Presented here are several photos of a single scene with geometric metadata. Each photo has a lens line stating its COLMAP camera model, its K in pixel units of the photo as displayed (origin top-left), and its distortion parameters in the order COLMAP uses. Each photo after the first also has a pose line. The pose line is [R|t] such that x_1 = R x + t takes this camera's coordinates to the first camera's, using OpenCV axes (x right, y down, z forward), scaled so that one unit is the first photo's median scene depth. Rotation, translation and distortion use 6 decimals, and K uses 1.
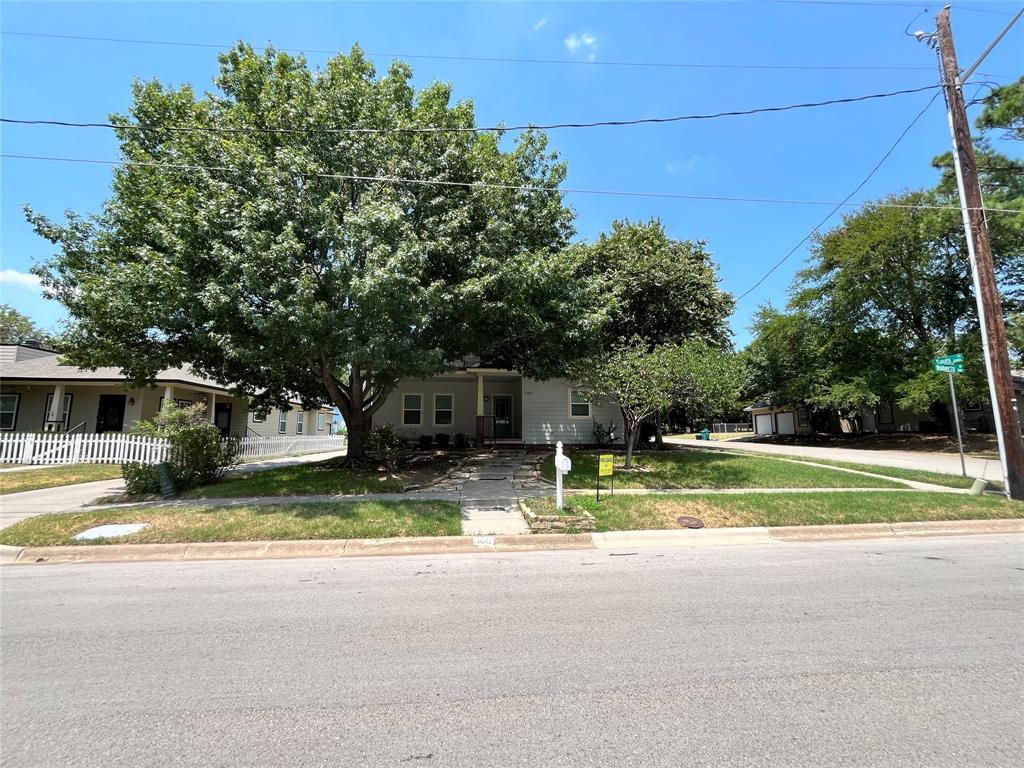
lens RADIAL K [[414.0, 0, 511.0], [0, 414.0, 383.0], [0, 0, 1]] dist [-0.003593, -0.000010]
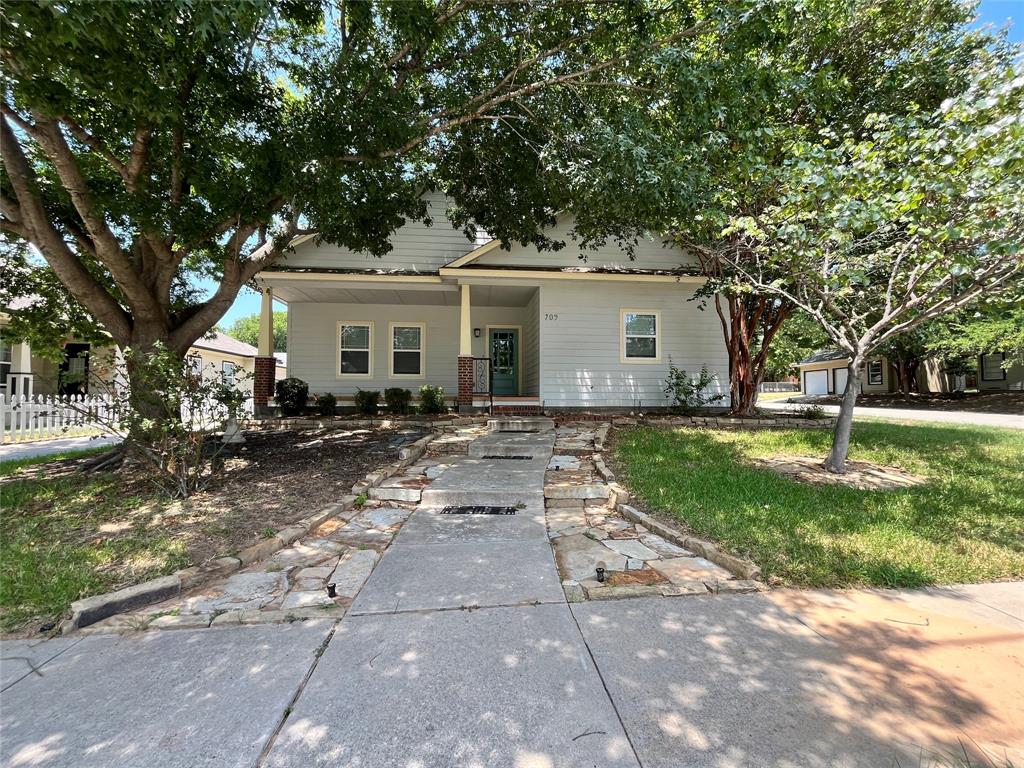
lens RADIAL K [[414.0, 0, 511.0], [0, 414.0, 383.0], [0, 0, 1]] dist [-0.003593, -0.000010]
pose [[0.999979, 0.000114, 0.006461, -0.016027], [-0.000703, 0.995836, 0.091162, 0.063590], [-0.006423, -0.091164, 0.995815, 0.439656]]
